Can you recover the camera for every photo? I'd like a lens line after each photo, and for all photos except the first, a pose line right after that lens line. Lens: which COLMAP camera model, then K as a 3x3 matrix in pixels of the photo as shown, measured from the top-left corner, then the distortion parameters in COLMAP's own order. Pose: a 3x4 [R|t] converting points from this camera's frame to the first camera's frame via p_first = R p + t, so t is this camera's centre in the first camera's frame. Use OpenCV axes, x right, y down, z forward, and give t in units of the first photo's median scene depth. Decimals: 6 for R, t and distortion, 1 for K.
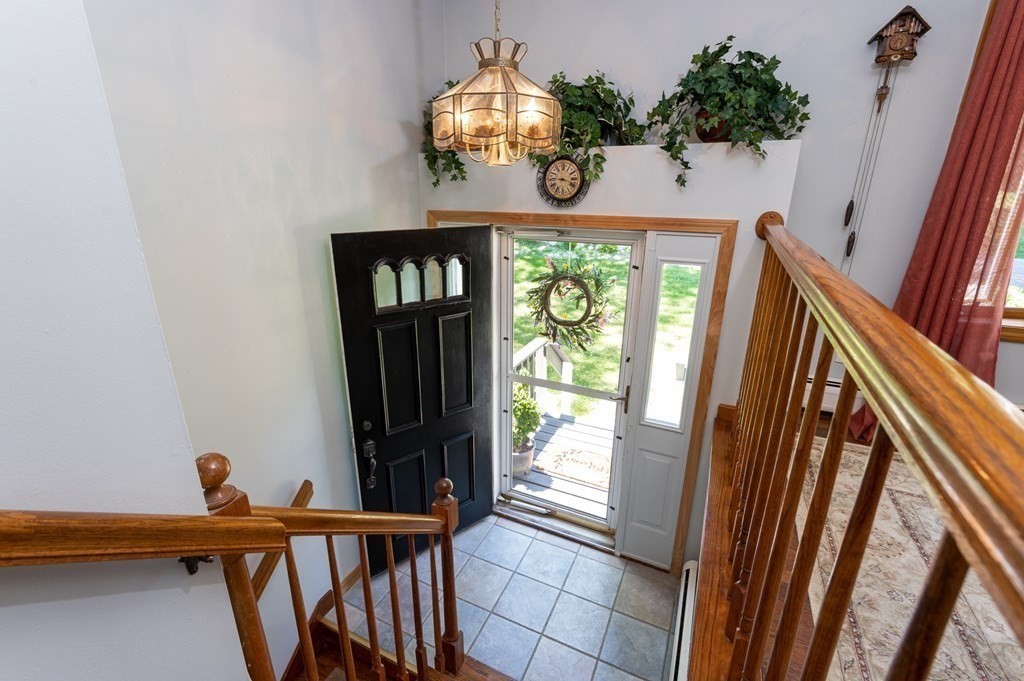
lens RADIAL K [[446.4, 0, 512.9], [0, 446.4, 336.4], [0, 0, 1]] dist [-0.004282, -0.000459]
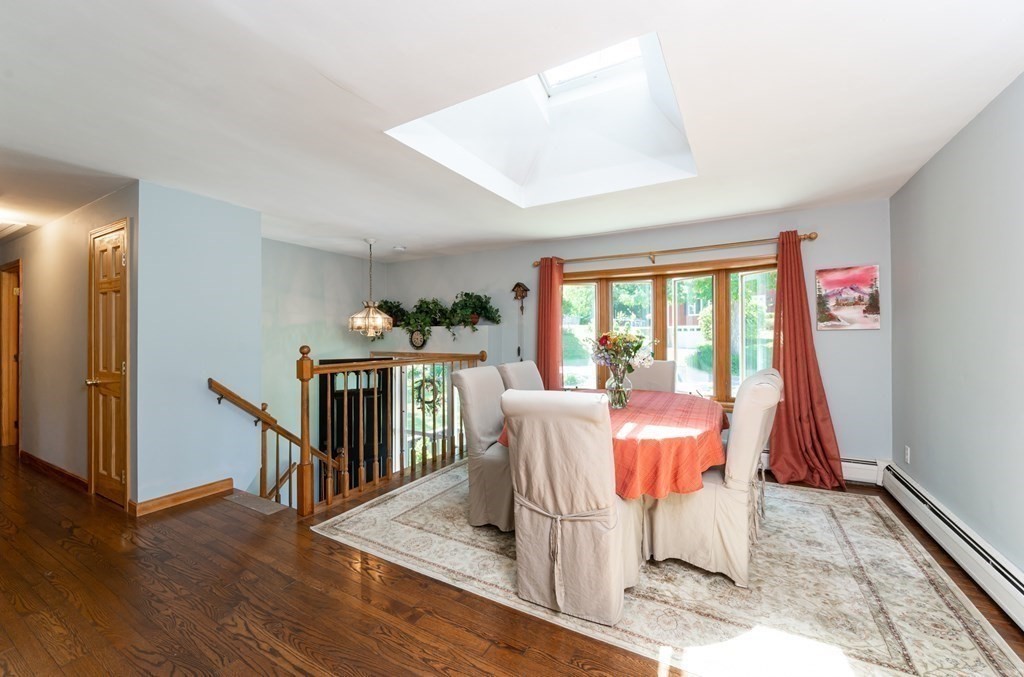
lens RADIAL K [[424.1, 0, 509.6], [0, 424.1, 339.2], [0, 0, 1]] dist [-0.000351, -0.000002]
pose [[0.995411, -0.006814, -0.095451, 0.839631], [-0.023611, 0.949134, -0.313987, 0.369095], [0.092735, 0.314799, 0.944617, -1.151221]]
